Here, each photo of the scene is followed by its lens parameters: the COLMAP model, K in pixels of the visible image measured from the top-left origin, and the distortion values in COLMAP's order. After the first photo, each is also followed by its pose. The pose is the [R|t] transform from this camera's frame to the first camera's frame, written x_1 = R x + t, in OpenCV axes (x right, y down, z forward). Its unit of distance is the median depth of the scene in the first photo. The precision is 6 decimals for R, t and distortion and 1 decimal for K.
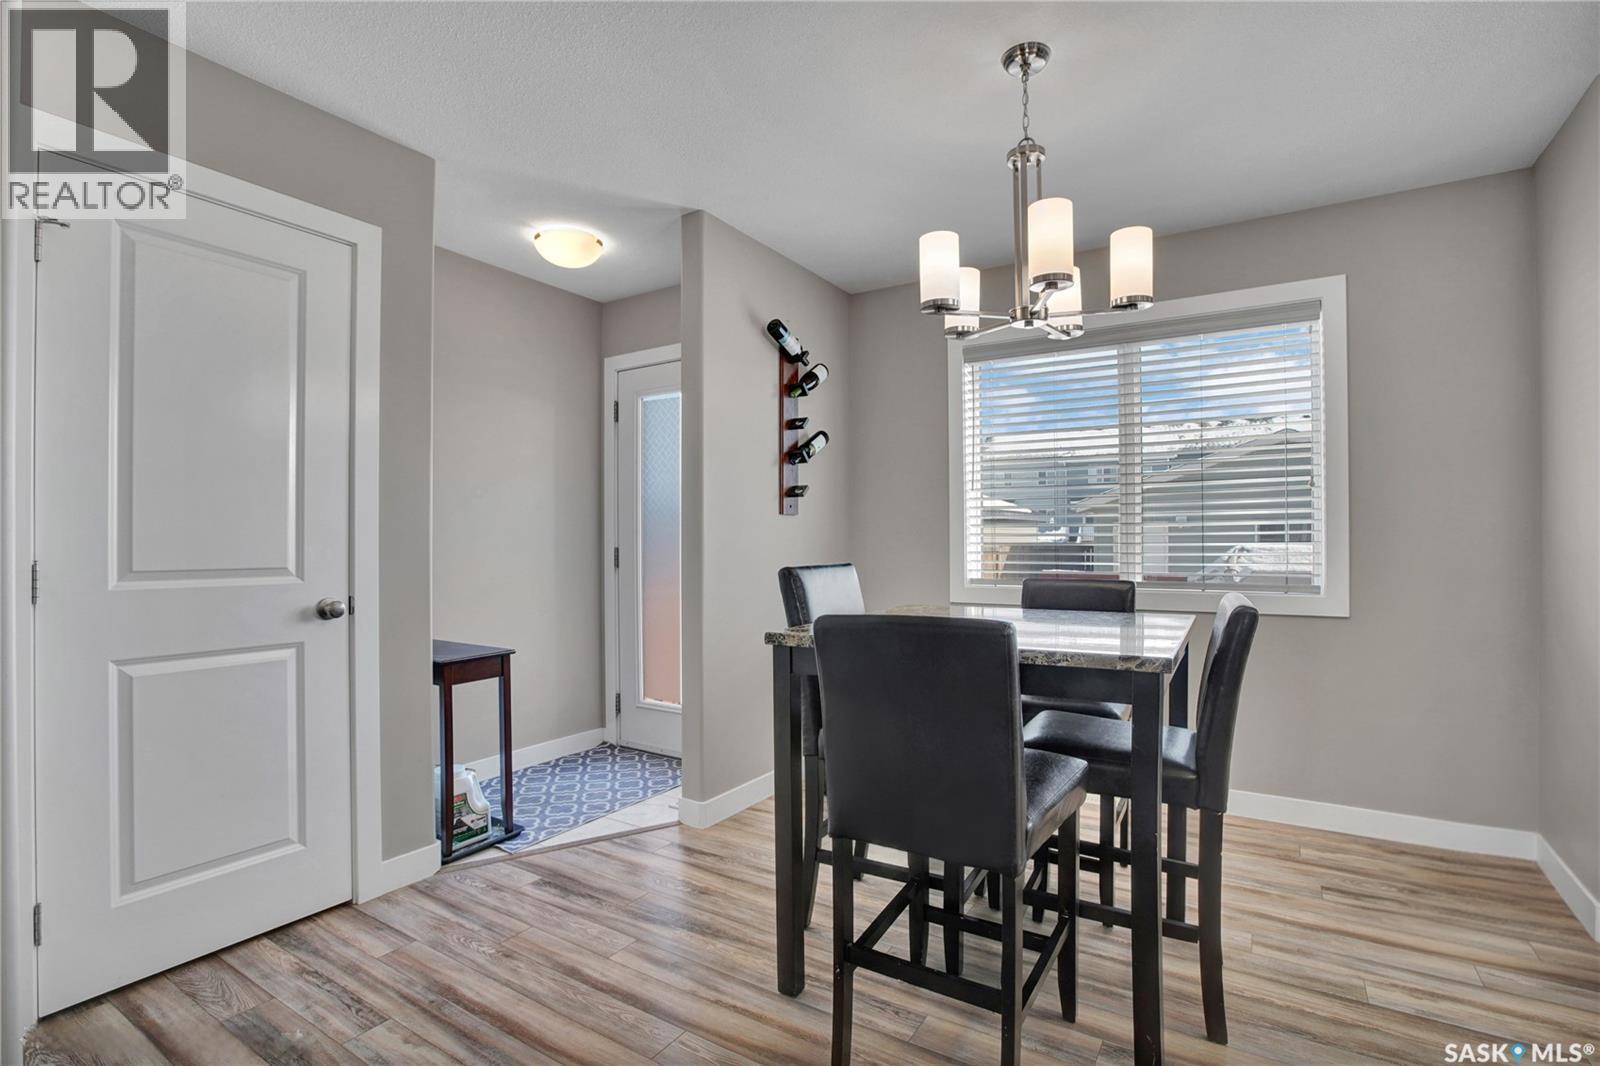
lens RADIAL K [[769.7, 0, 800.0], [0, 769.7, 533.0], [0, 0, 1]] dist [-0.058073, 0.026342]
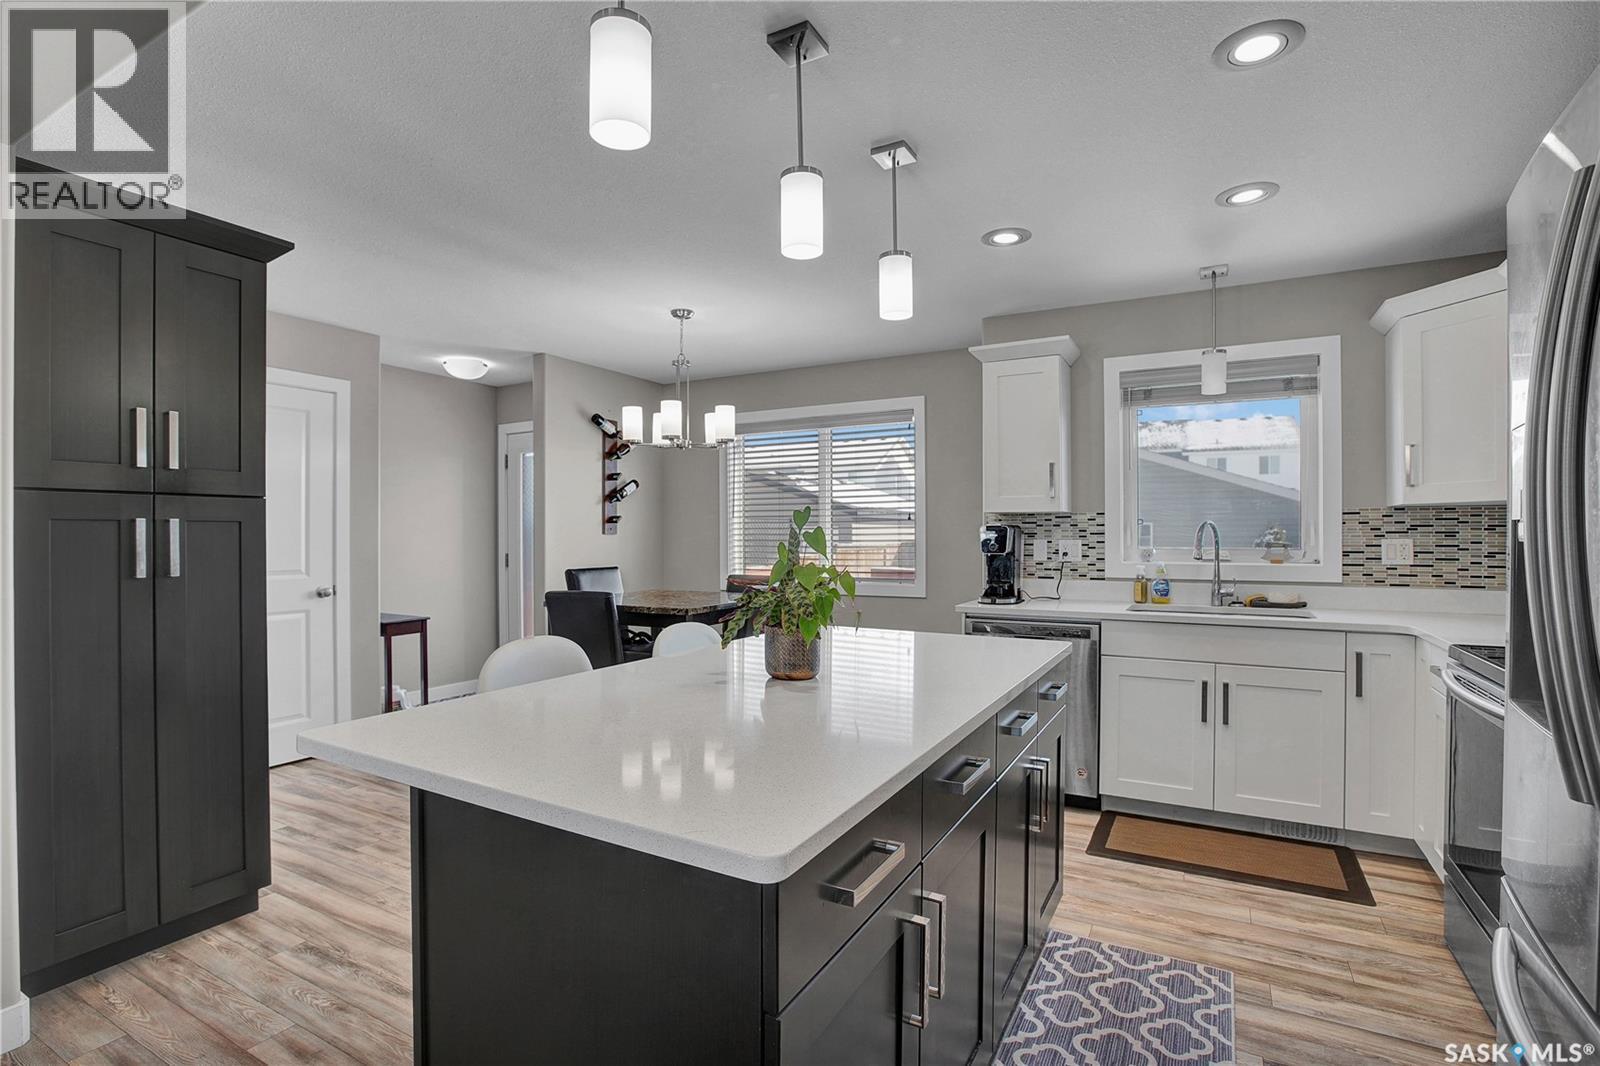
lens RADIAL K [[769.7, 0, 800.0], [0, 769.7, 533.0], [0, 0, 1]] dist [-0.058073, 0.026342]
pose [[0.998264, 0.000088, 0.058894, 0.289591], [-0.000550, 0.999969, 0.007829, -0.039499], [-0.058892, -0.007848, 0.998234, -0.609682]]
